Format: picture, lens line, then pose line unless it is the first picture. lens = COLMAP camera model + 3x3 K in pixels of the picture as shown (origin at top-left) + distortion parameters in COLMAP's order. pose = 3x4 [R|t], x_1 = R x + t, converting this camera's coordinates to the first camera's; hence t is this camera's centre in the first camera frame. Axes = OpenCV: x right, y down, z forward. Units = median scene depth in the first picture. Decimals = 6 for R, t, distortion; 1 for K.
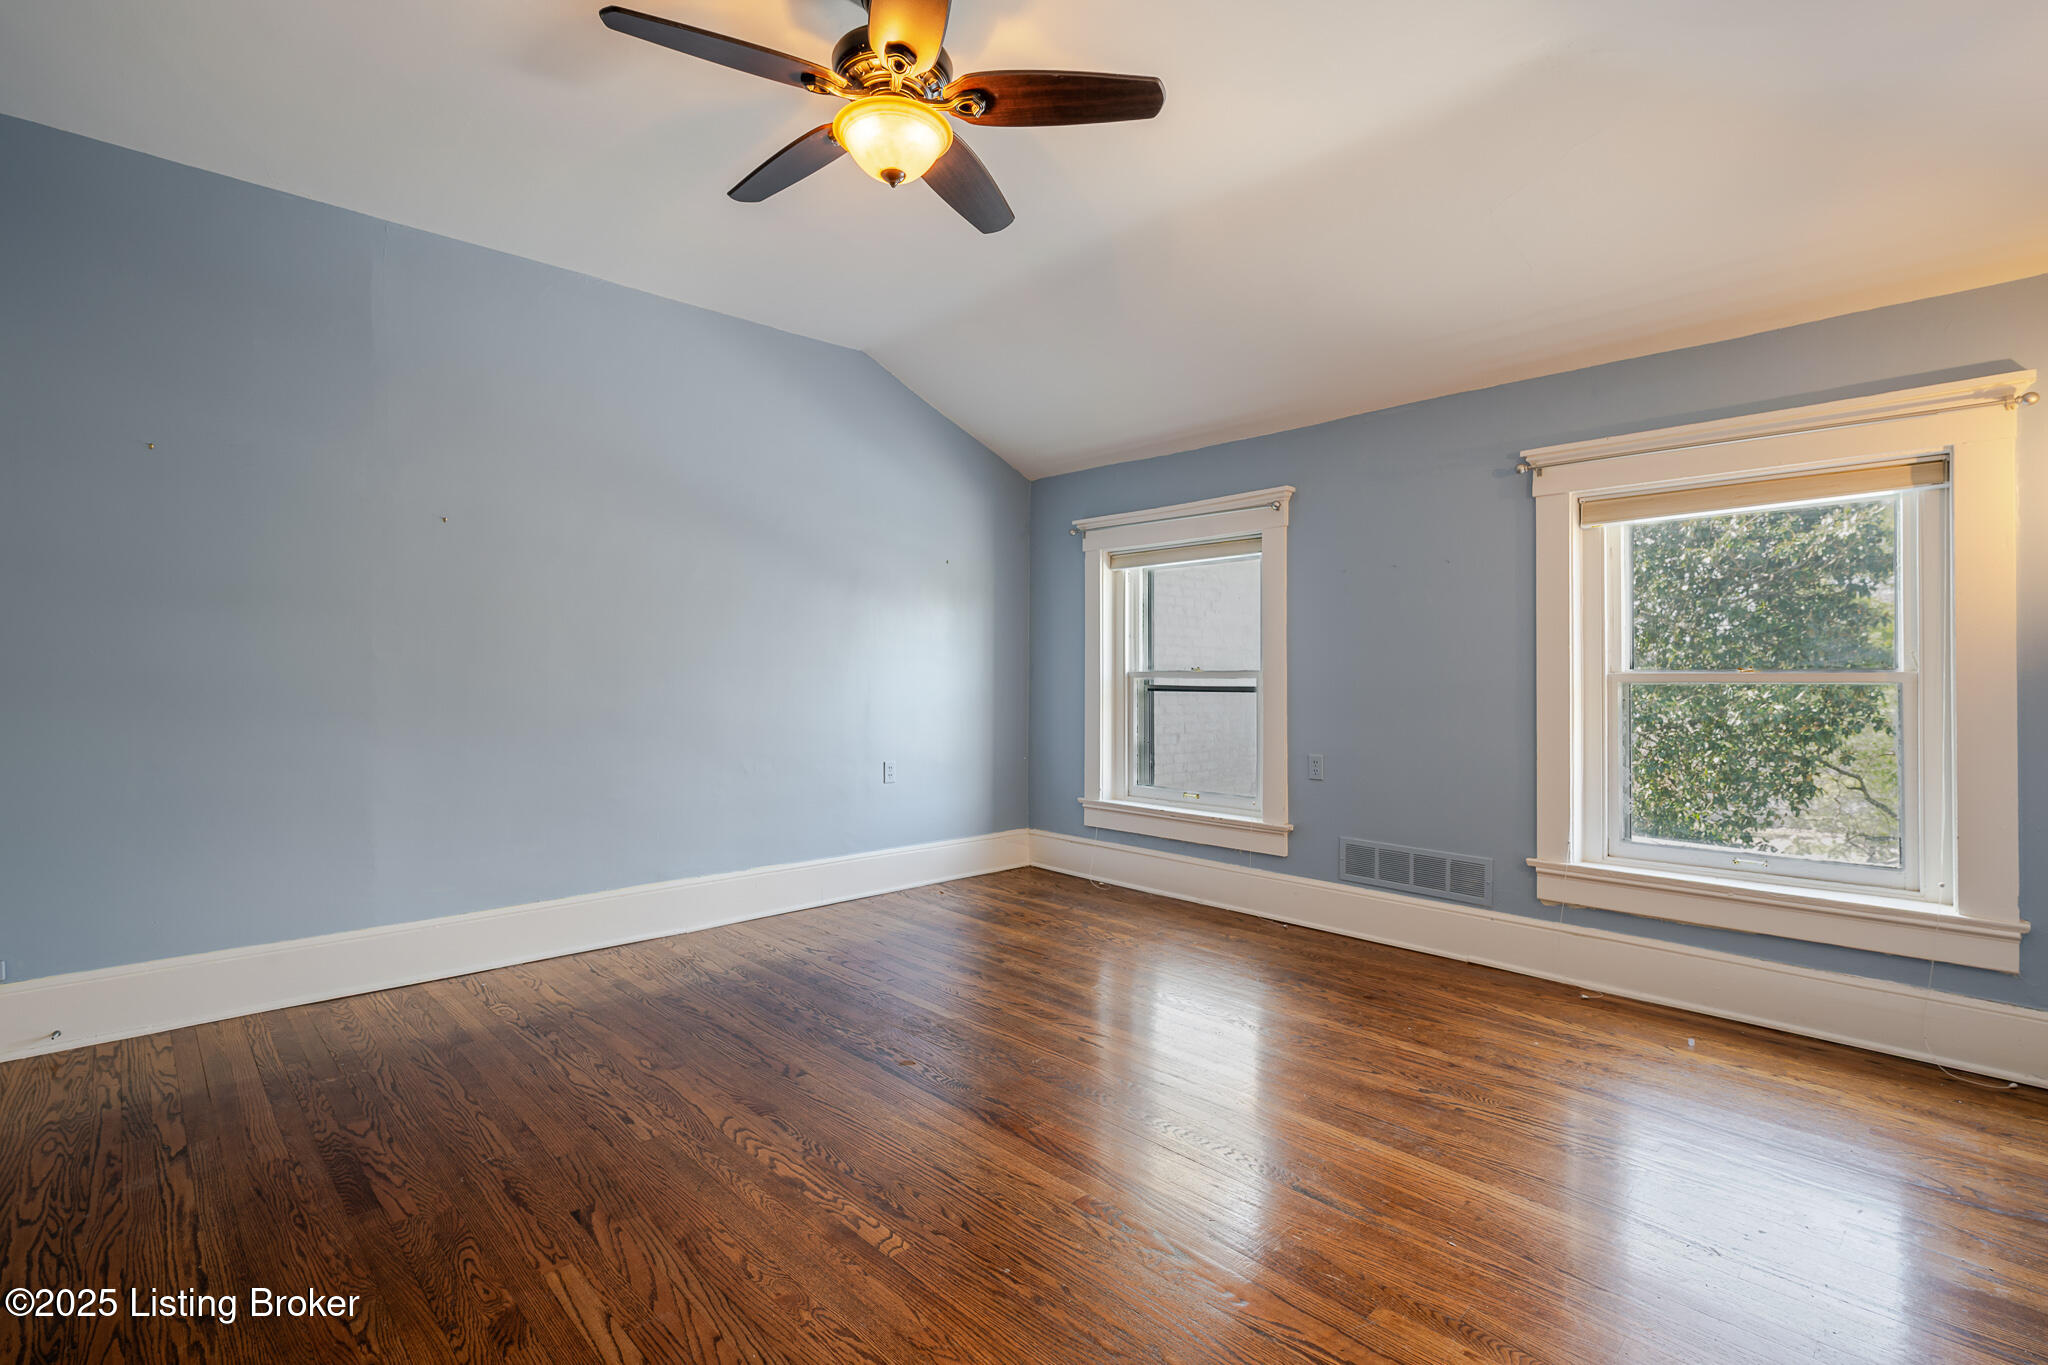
lens RADIAL K [[924.6, 0, 1019.1], [0, 924.6, 690.1], [0, 0, 1]] dist [0.001209, 0.000598]
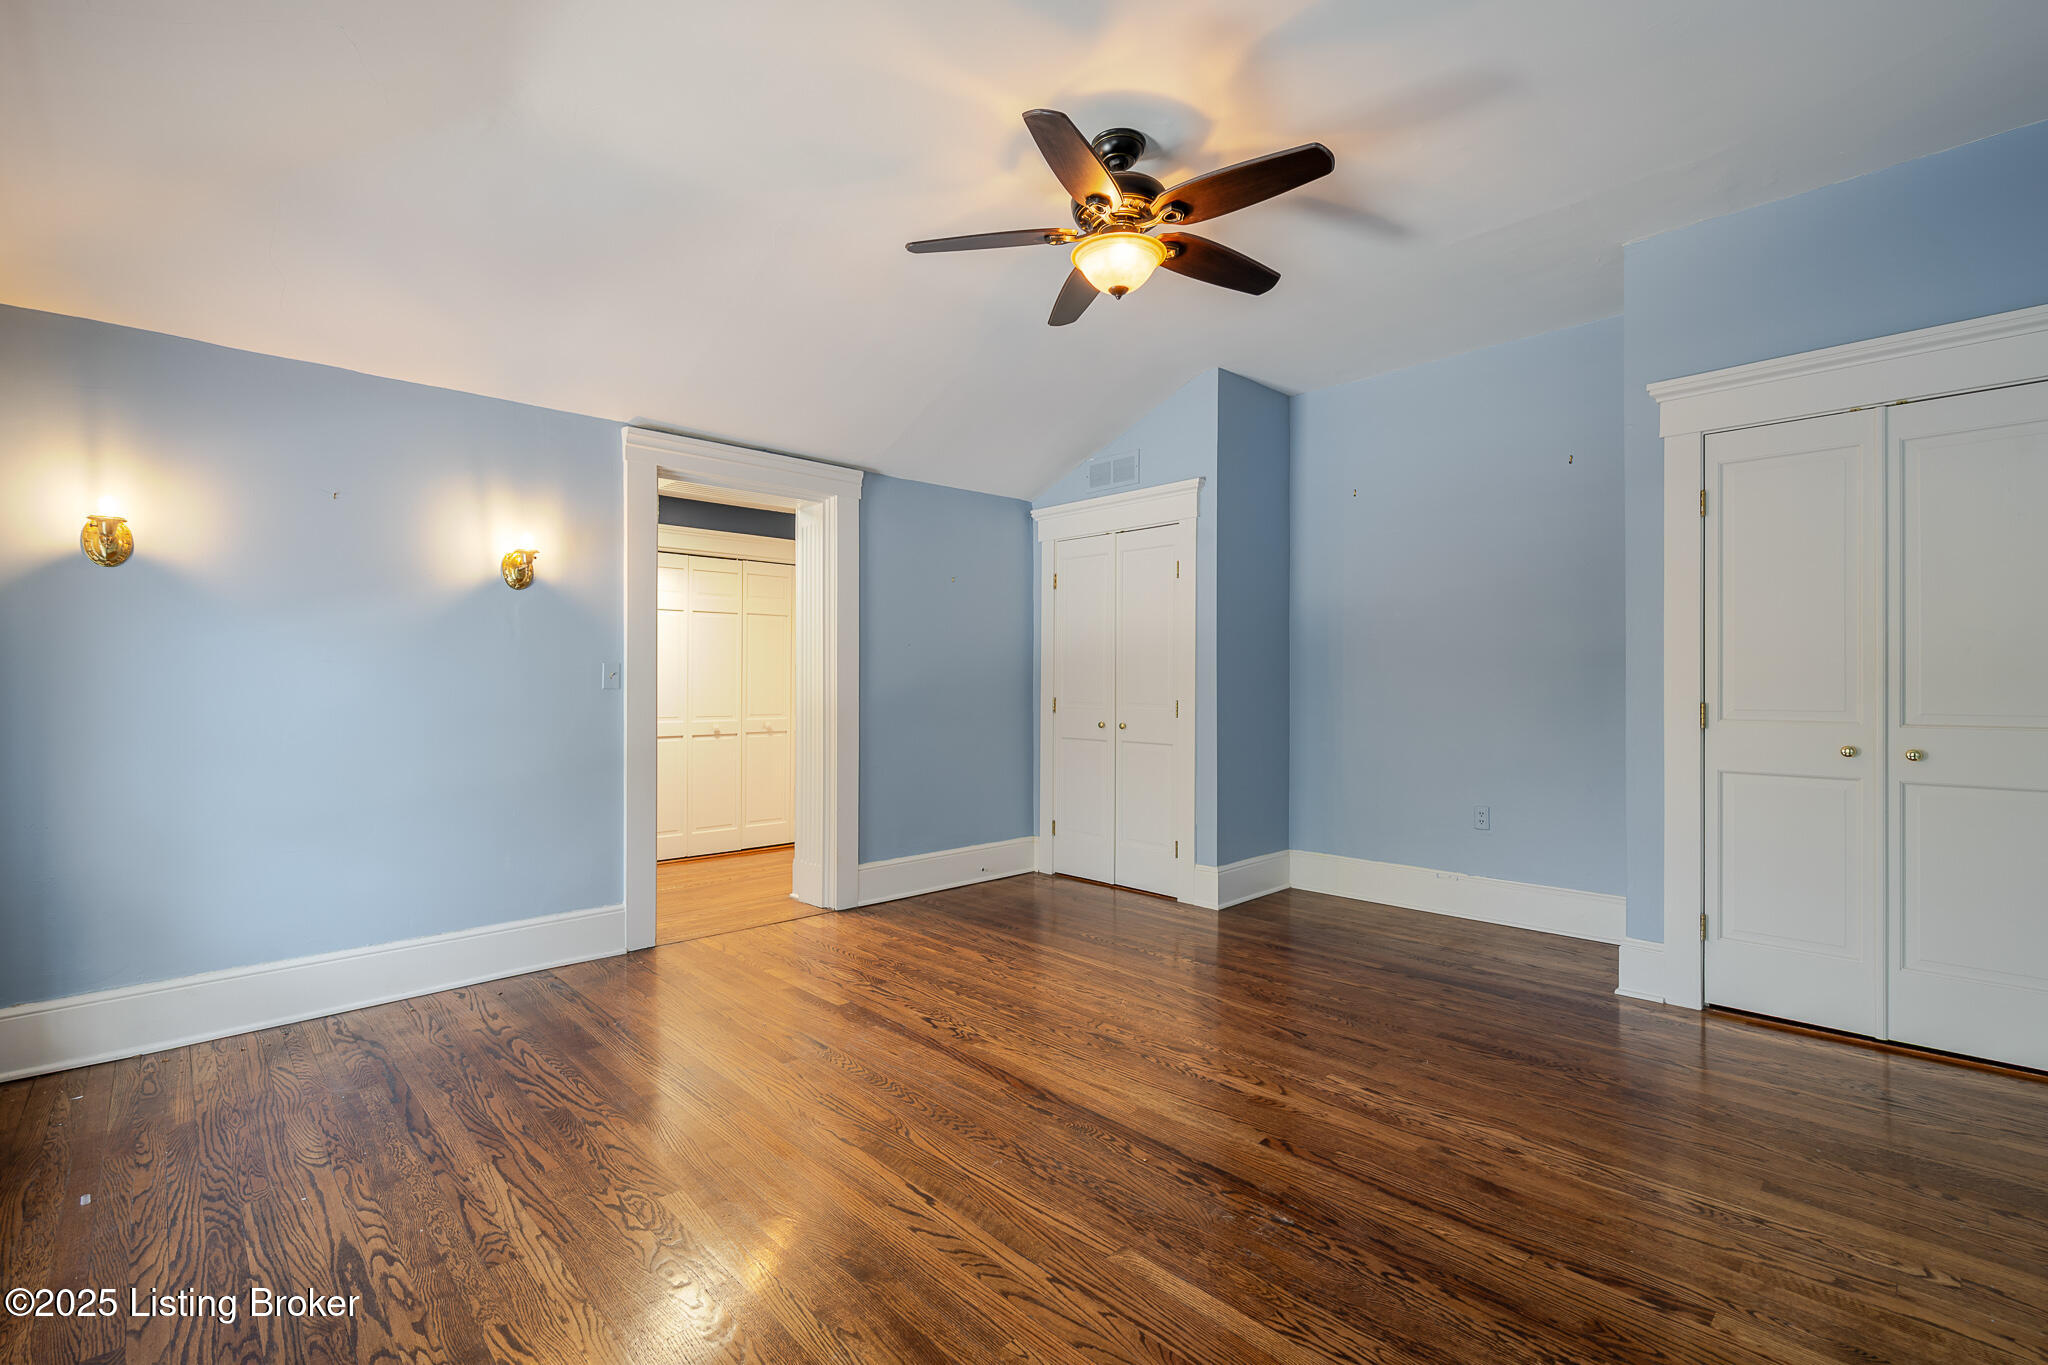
lens RADIAL K [[924.6, 0, 1021.9], [0, 924.6, 672.7], [0, 0, 1]] dist [0.001209, 0.000598]
pose [[-1.000000, -0.000236, 0.000916, -0.003800], [-0.000235, 0.999999, 0.001205, -0.033123], [-0.000917, 0.001205, -0.999999, 1.823988]]
